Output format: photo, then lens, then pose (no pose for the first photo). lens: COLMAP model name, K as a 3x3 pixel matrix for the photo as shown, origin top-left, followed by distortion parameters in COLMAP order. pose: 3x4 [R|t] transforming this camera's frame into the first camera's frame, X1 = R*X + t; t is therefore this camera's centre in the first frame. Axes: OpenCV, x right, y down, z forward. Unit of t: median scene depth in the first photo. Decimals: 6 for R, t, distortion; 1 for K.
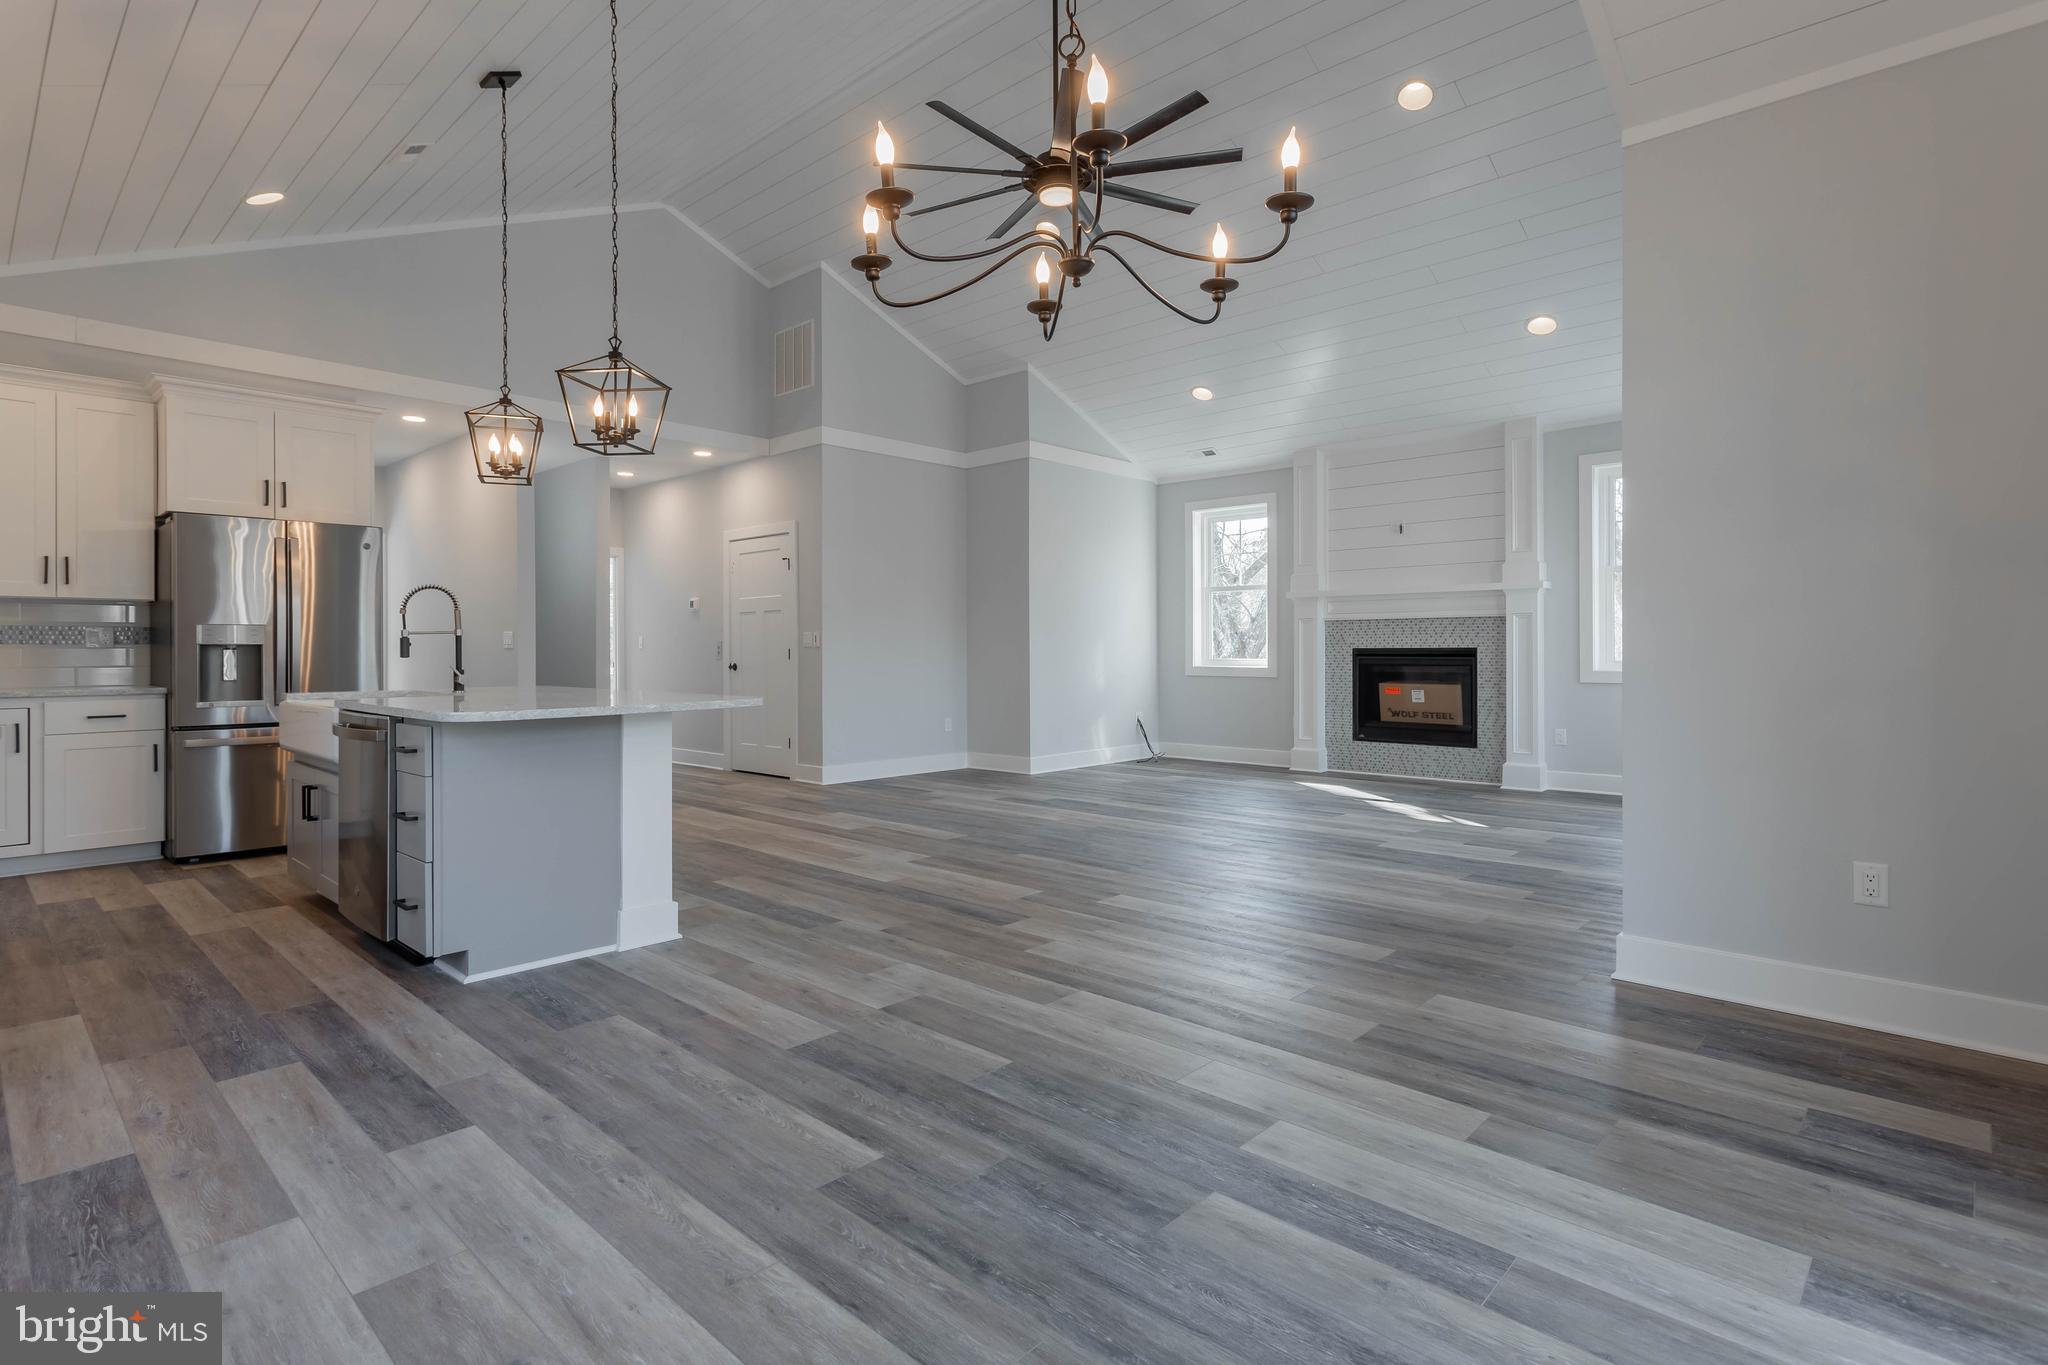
lens RADIAL K [[1009.3, 0, 1029.0], [0, 1009.3, 648.2], [0, 0, 1]] dist [0.010918, 0.000560]
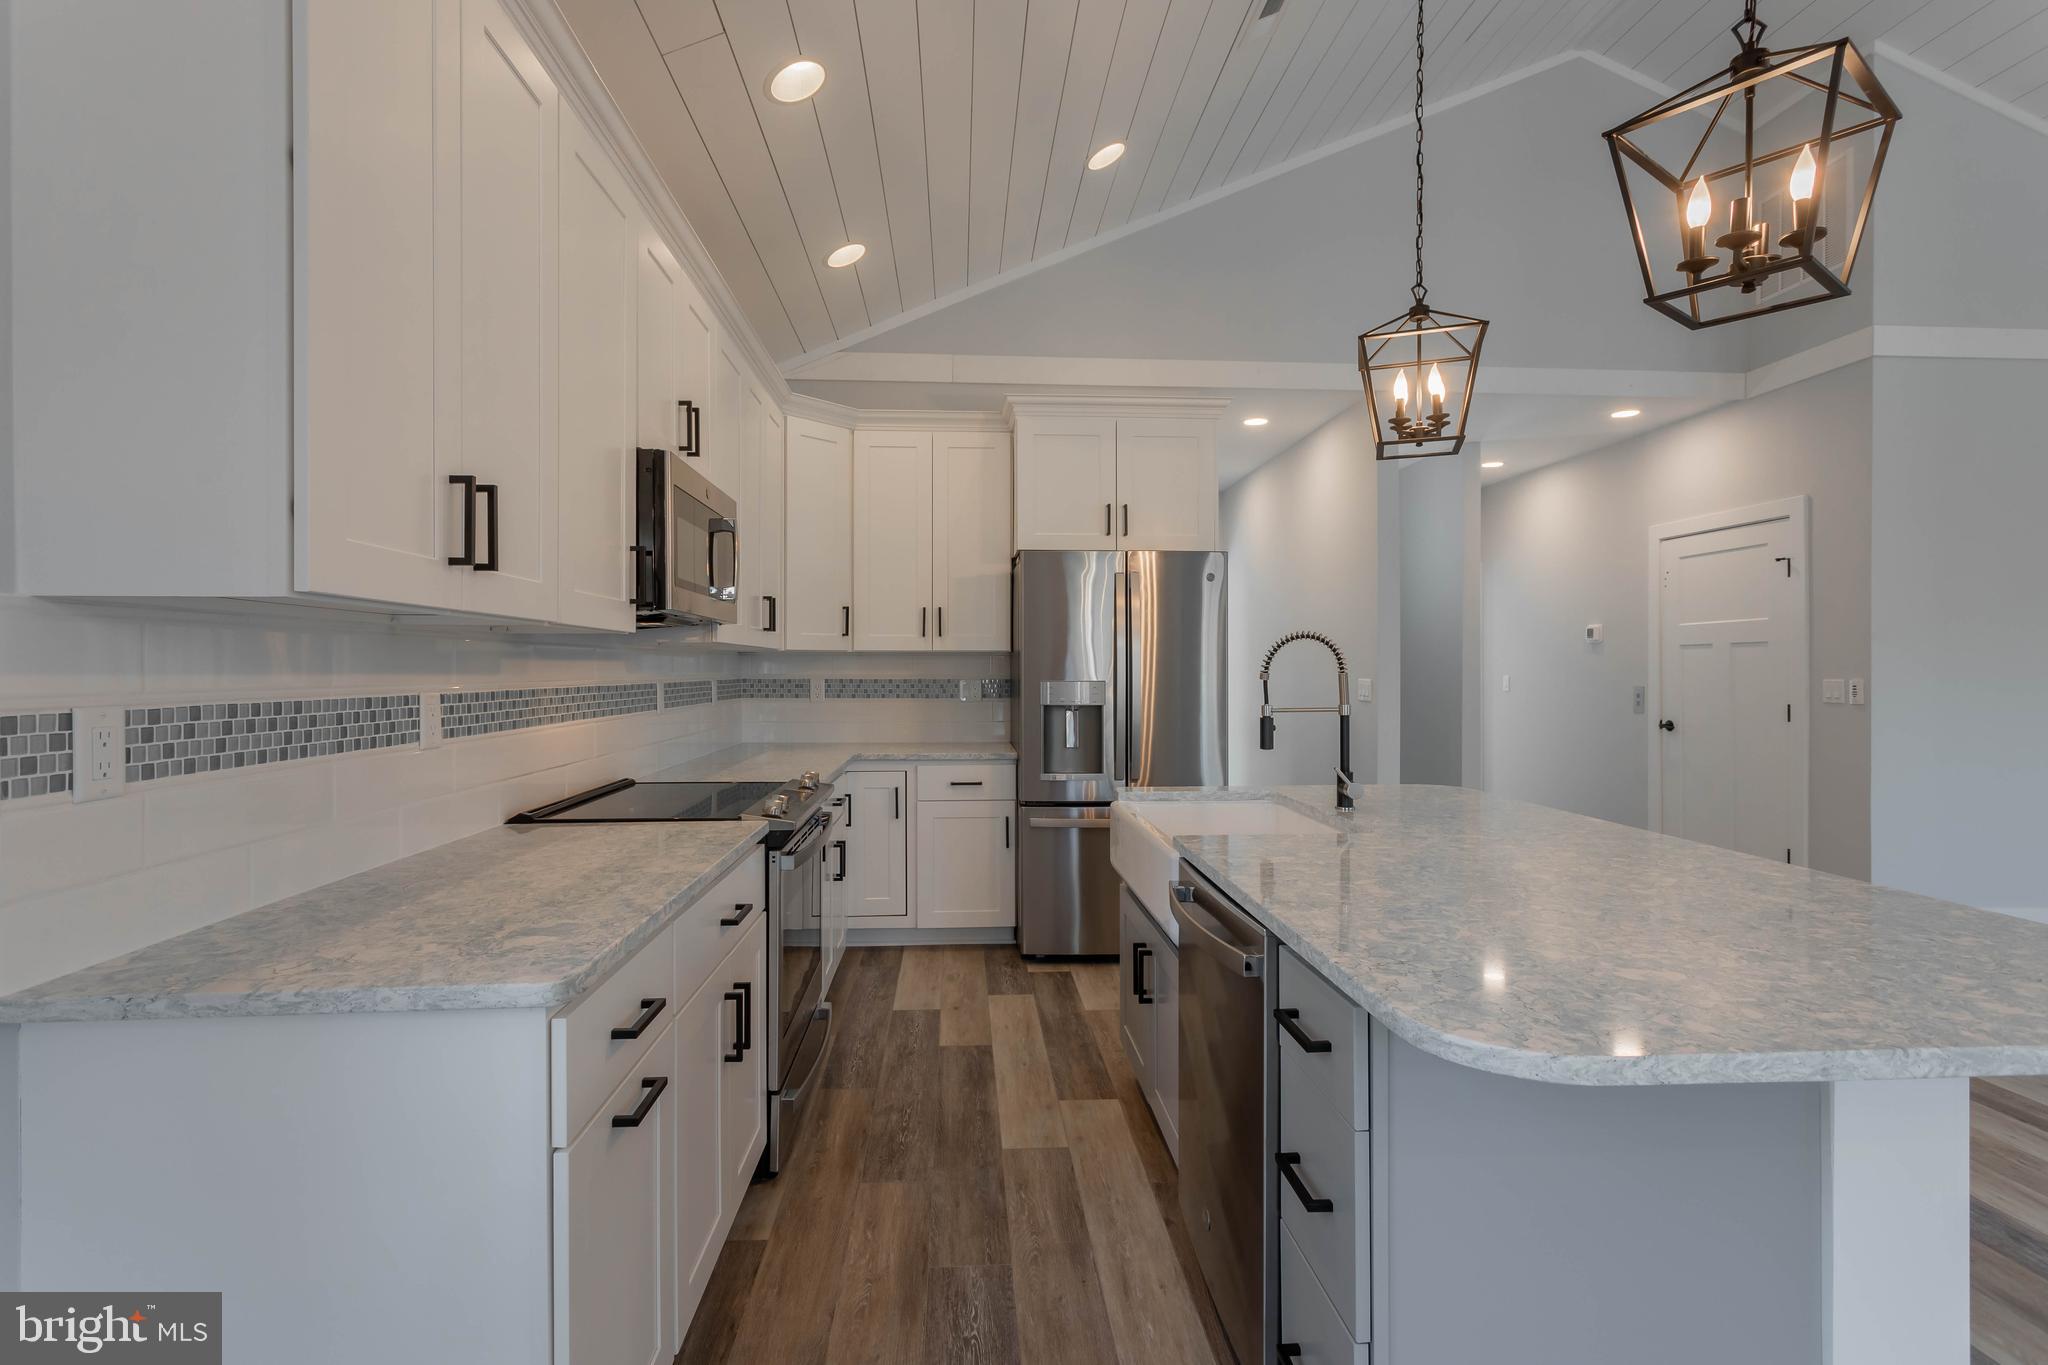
lens RADIAL K [[1009.3, 0, 1029.0], [0, 1009.3, 648.2], [0, 0, 1]] dist [0.010918, 0.000560]
pose [[0.733178, -0.010446, -0.679957, -0.250807], [-0.002093, 0.999843, -0.017617, -0.035288], [0.680034, 0.014339, 0.733040, 0.371328]]
